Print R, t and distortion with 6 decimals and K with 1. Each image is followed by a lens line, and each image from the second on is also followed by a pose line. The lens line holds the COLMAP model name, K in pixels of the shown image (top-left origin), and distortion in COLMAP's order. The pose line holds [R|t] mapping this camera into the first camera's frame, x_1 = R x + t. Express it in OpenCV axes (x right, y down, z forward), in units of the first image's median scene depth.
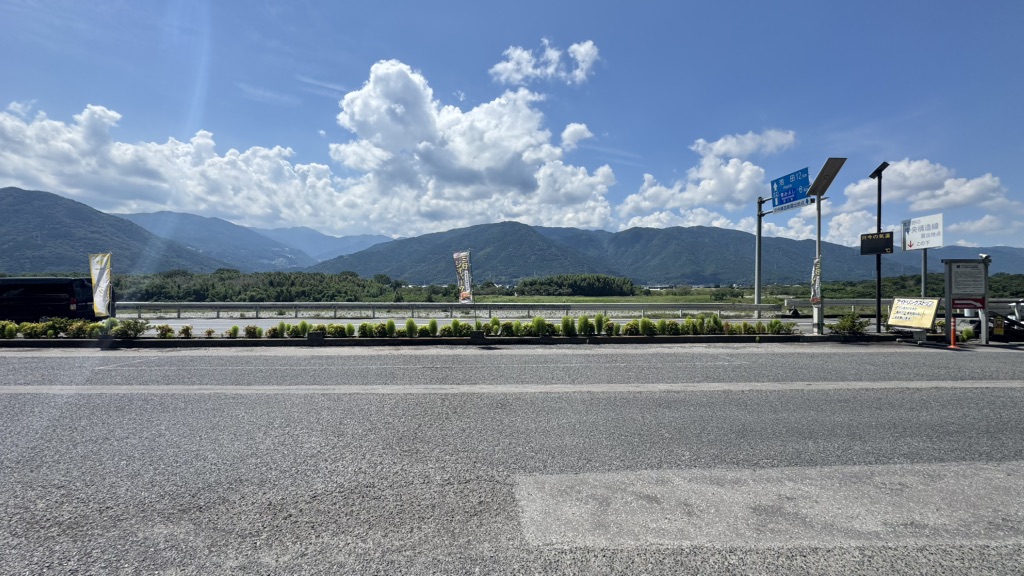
lens RADIAL K [[406.1, 0, 512.4], [0, 406.1, 288.2], [0, 0, 1]] dist [-0.000395, -0.000320]
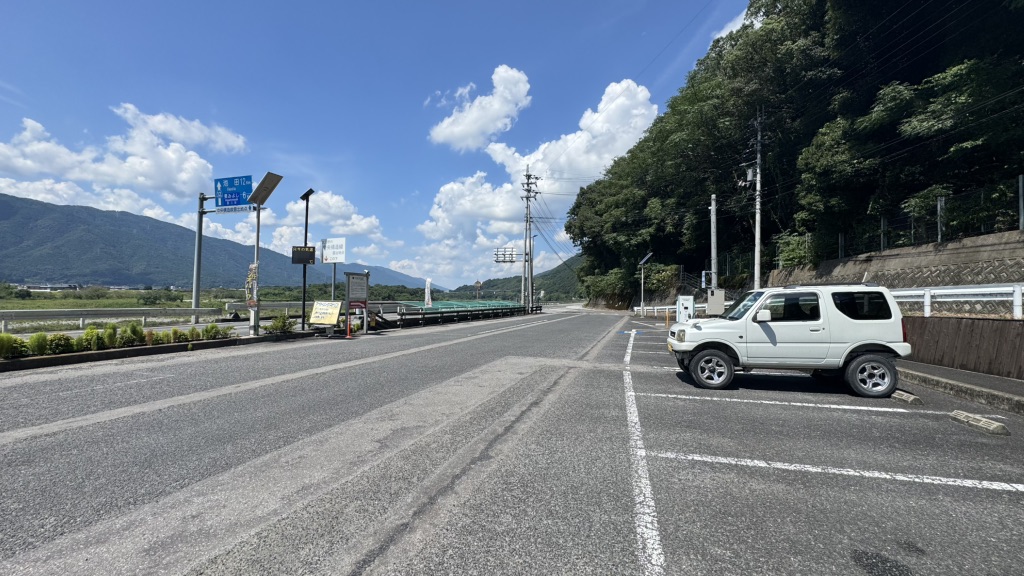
lens RADIAL K [[406.1, 0, 512.4], [0, 406.1, 288.2], [0, 0, 1]] dist [-0.000395, -0.000320]
pose [[0.363963, 0.025432, 0.931066, 0.015604], [-0.017247, 0.999640, -0.020563, 0.000238], [-0.931254, -0.008574, 0.364271, -0.002871]]
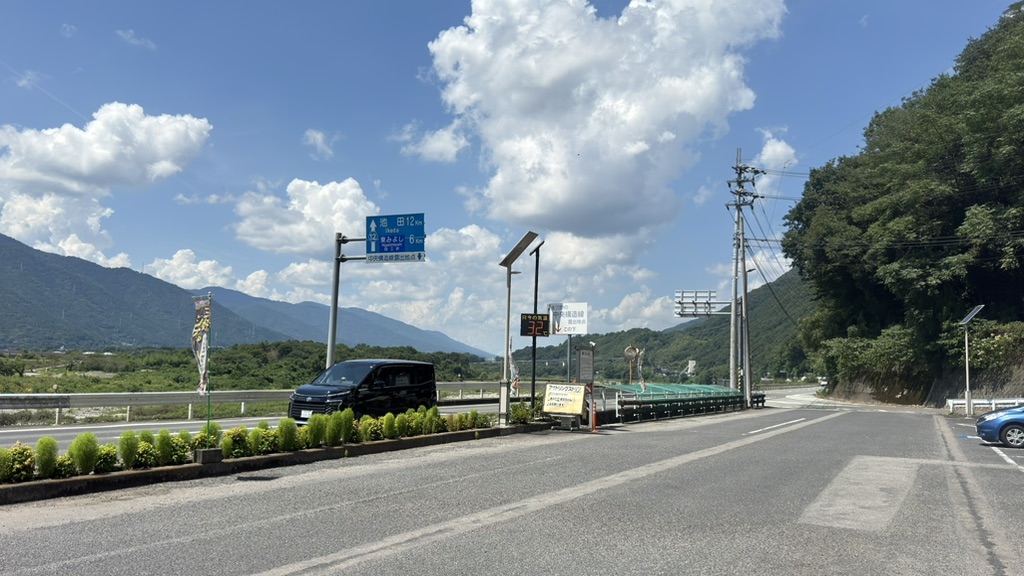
lens RADIAL K [[832.3, 0, 506.6], [0, 832.3, 288.7], [0, 0, 1]] dist [0.147050, -0.273222]
pose [[0.488383, 0.096568, 0.867270, -0.818003], [-0.028381, 0.995090, -0.094818, -0.009259], [-0.872168, 0.021694, 0.488725, 0.114128]]
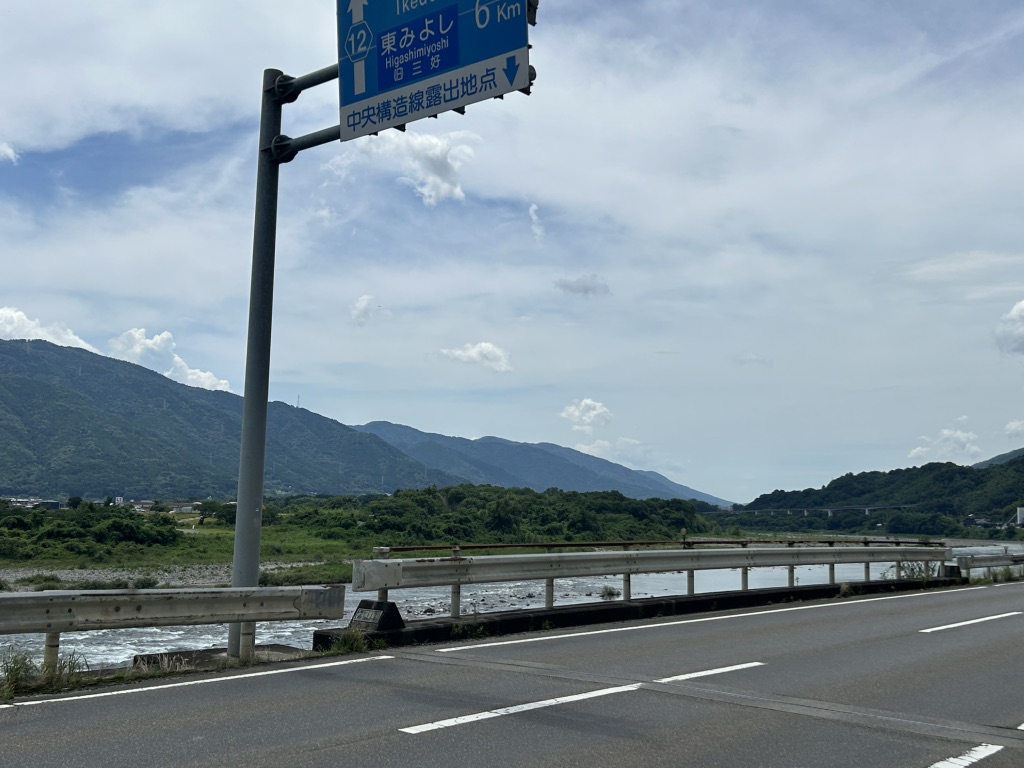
lens RADIAL K [[1073.1, 0, 513.3], [0, 1073.1, 399.2], [0, 0, 1]] dist [0.130804, -0.310719]
pose [[0.660858, 0.093496, 0.744665, 0.499092], [-0.020638, 0.994099, -0.106498, 0.004672], [-0.750228, 0.055012, 0.658887, 0.949169]]
